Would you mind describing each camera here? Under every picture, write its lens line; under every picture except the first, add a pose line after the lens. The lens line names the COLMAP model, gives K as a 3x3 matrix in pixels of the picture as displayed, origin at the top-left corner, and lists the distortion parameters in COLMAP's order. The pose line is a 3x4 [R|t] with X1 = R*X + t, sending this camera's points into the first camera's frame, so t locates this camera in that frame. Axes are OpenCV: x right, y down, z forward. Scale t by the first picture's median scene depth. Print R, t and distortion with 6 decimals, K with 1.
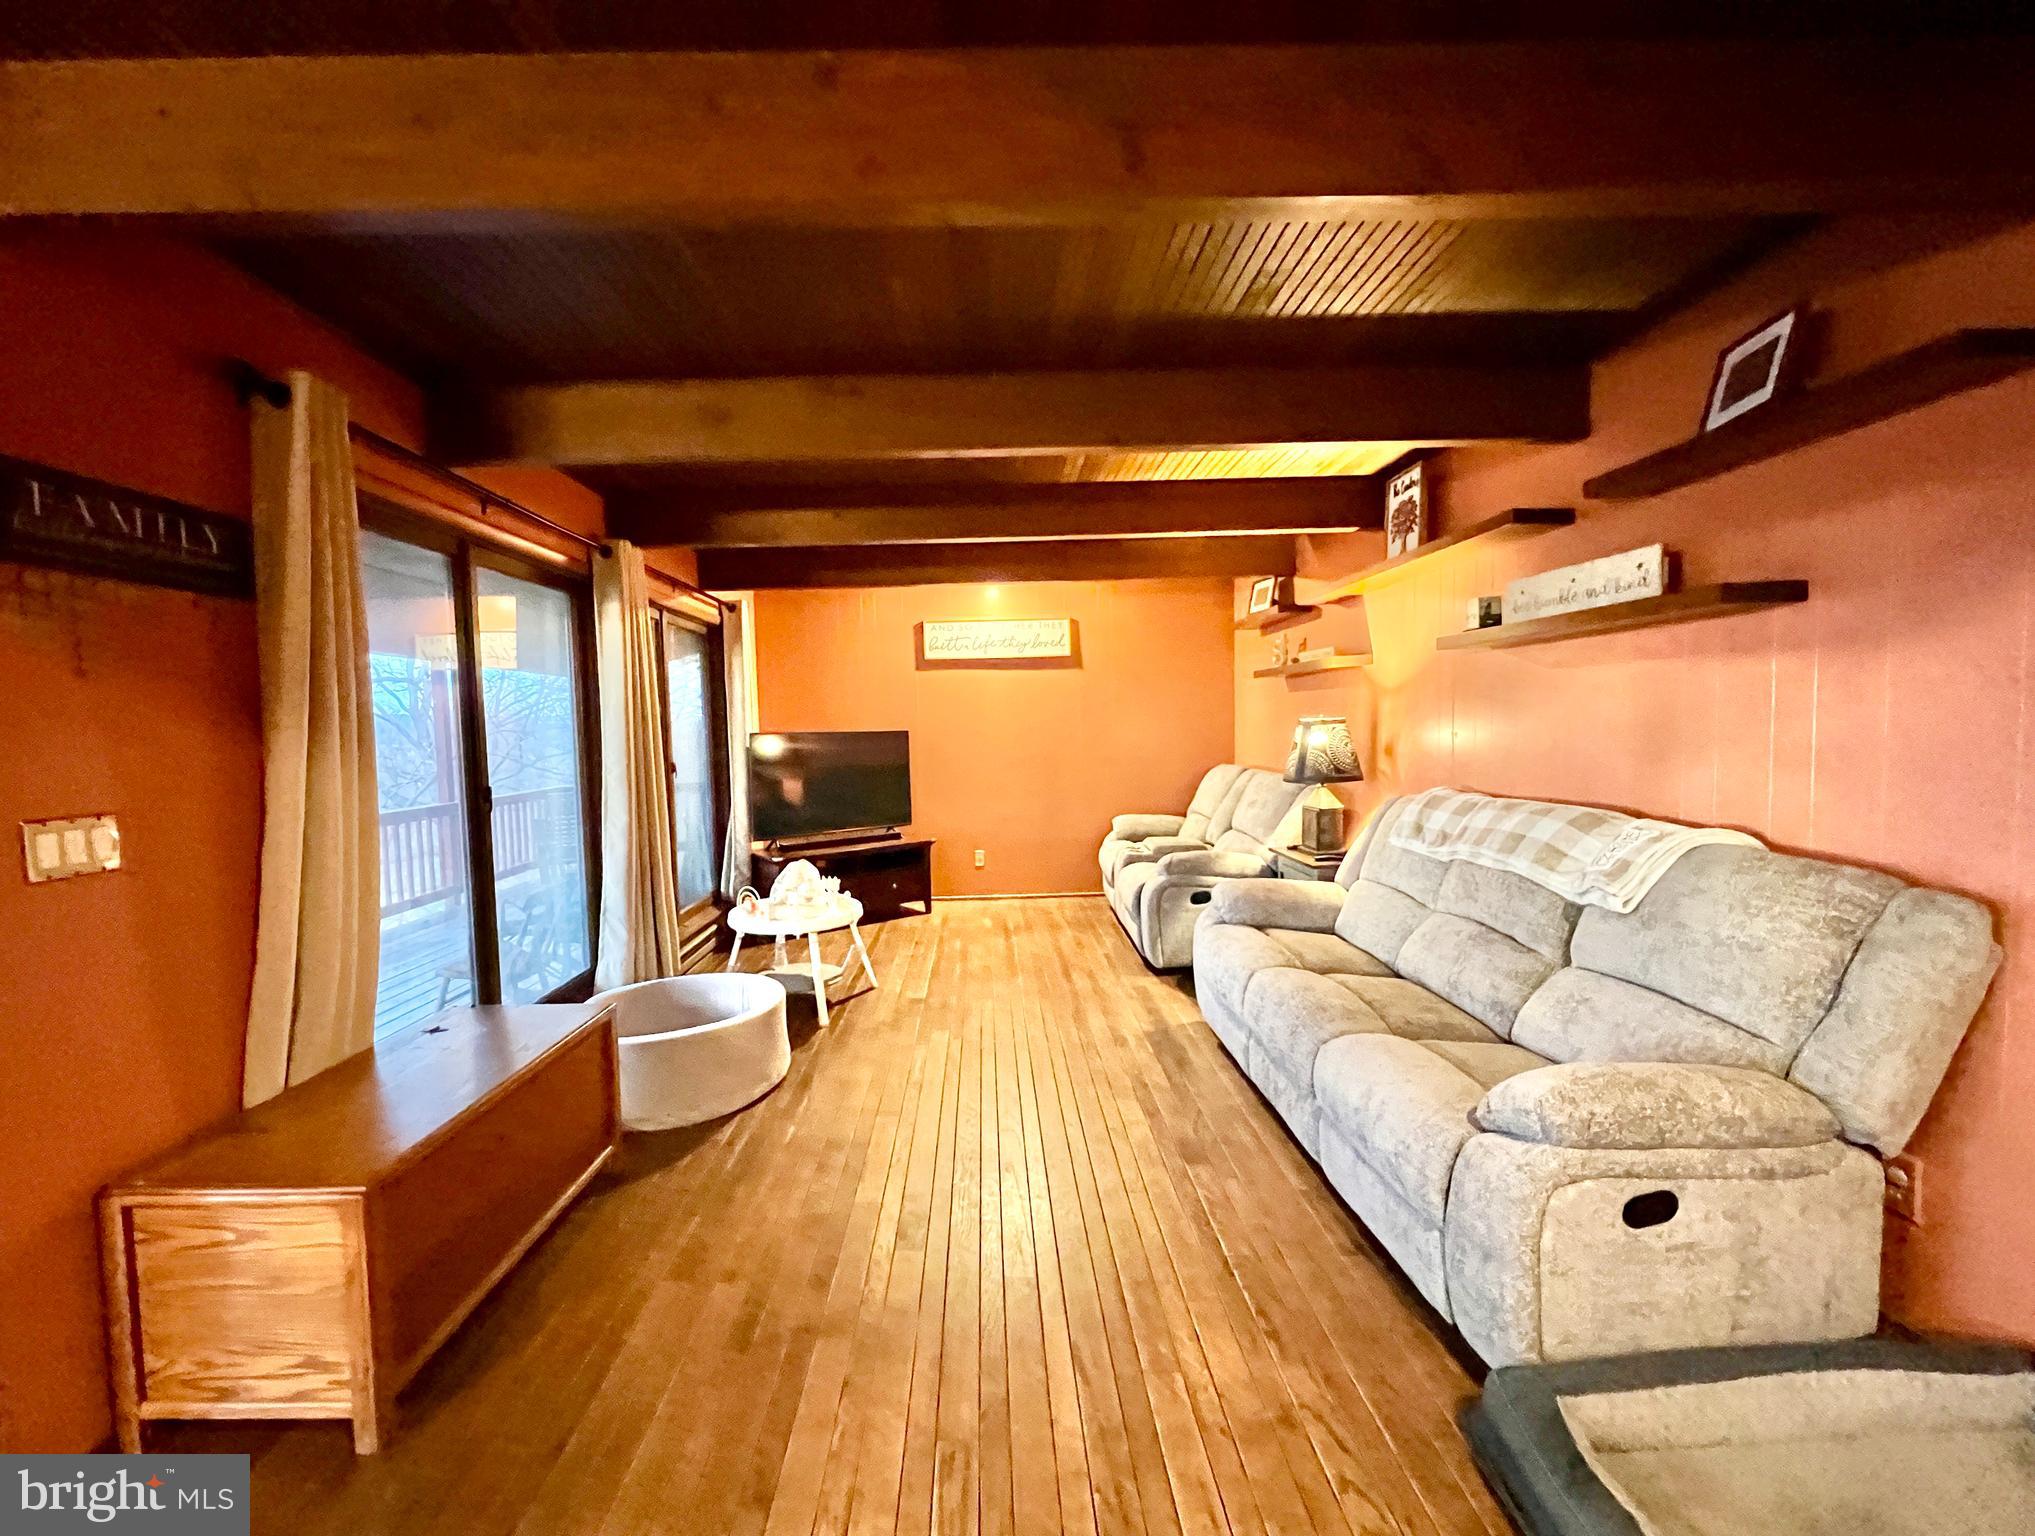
lens RADIAL K [[810.2, 0, 1017.5], [0, 810.2, 768.0], [0, 0, 1]] dist [0.001426, -0.000017]
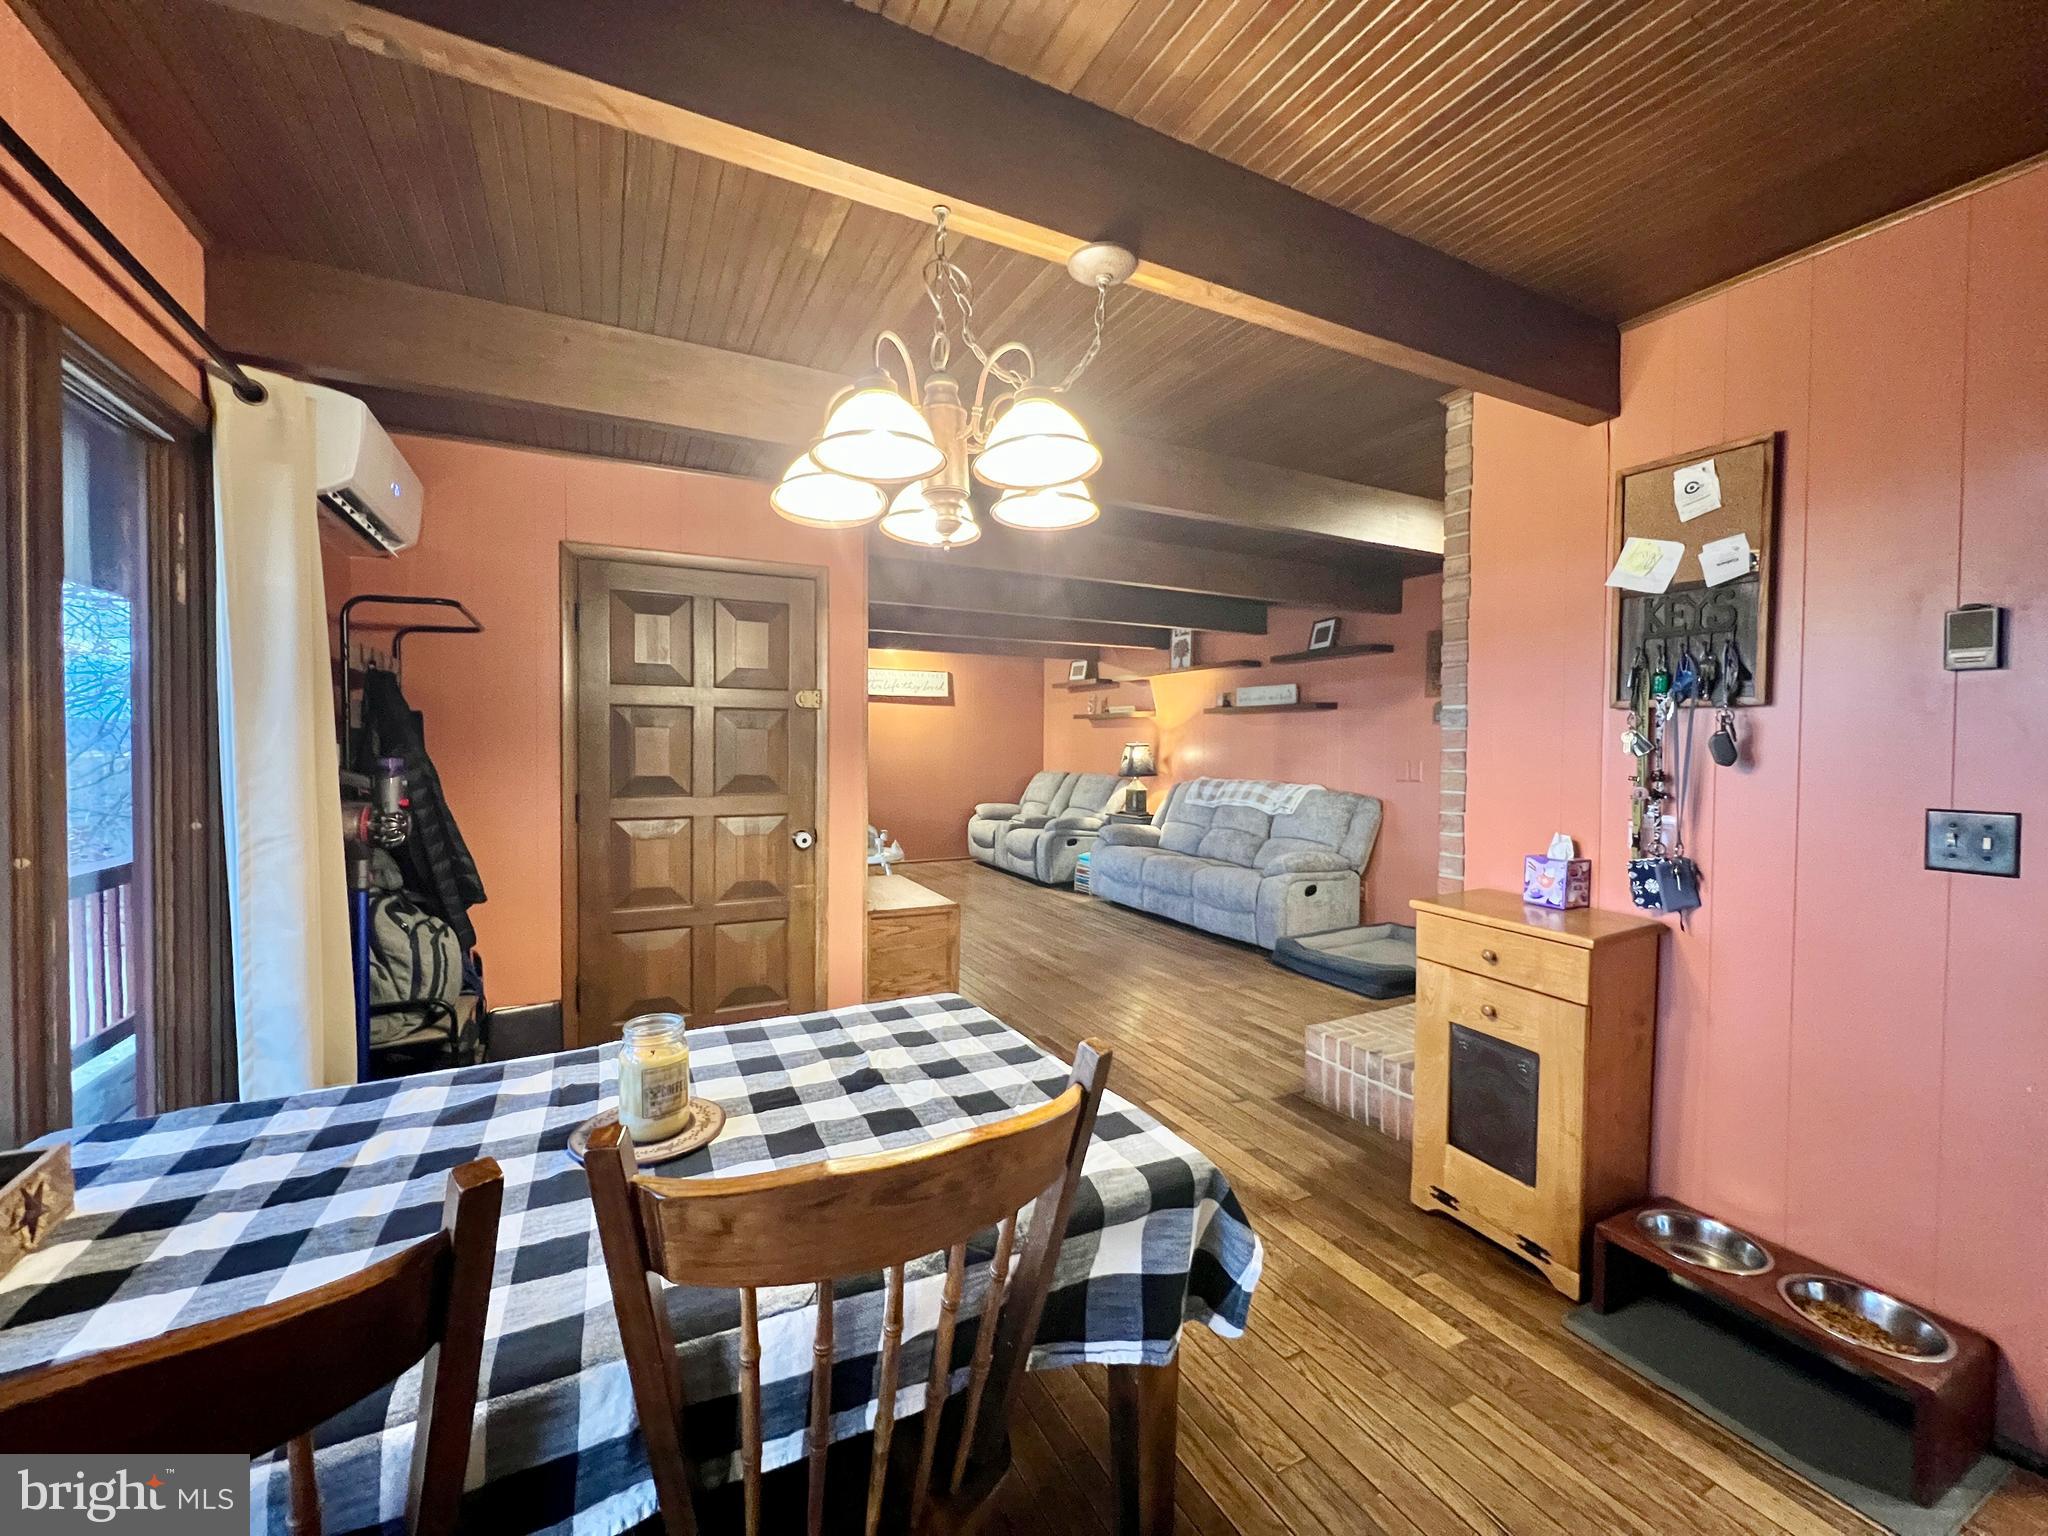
lens RADIAL K [[815.4, 0, 1024.0], [0, 815.4, 768.0], [0, 0, 1]] dist [0.001426, -0.000017]
pose [[0.893986, 0.016496, 0.447791, -0.979896], [-0.003347, 0.999540, -0.030139, 0.074873], [-0.448082, 0.025445, 0.893630, -0.816403]]
